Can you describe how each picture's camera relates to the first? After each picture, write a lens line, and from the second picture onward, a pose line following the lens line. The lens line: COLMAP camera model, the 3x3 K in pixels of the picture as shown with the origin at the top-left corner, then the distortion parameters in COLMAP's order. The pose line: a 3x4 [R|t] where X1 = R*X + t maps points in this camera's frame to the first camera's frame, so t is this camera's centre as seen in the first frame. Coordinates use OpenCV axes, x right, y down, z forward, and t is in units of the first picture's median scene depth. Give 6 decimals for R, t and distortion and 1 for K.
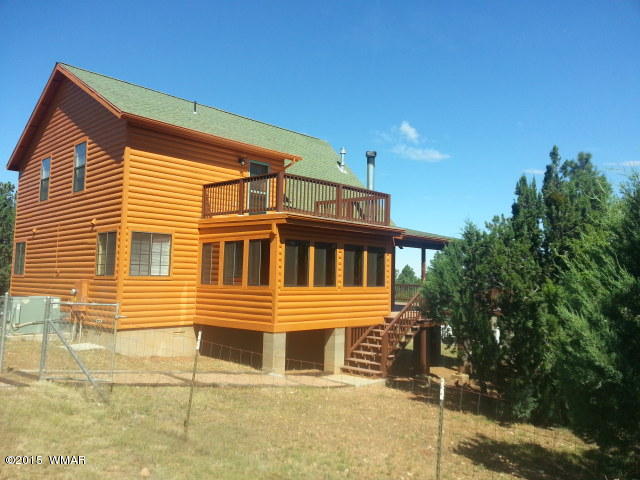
lens RADIAL K [[512.4, 0, 318.3], [0, 512.4, 238.2], [0, 0, 1]] dist [0.112730, -0.186973]
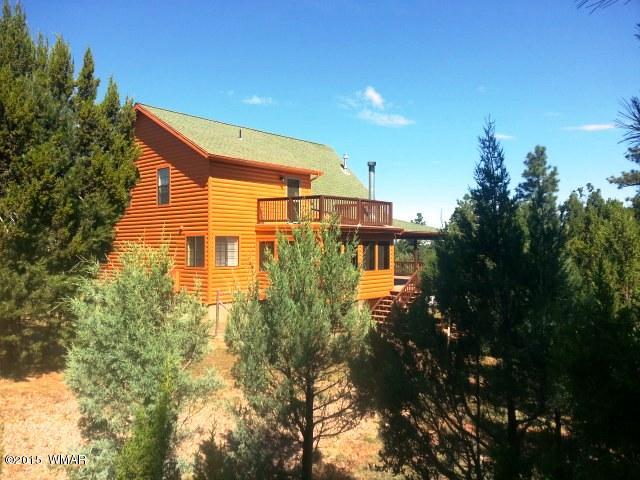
lens RADIAL K [[512.4, 0, 318.3], [0, 512.4, 238.2], [0, 0, 1]] dist [0.112730, -0.186973]
pose [[0.998493, -0.021058, 0.050670, -0.134896], [0.017911, 0.997928, 0.061797, -0.081319], [-0.051866, -0.060796, 0.996802, -0.383245]]
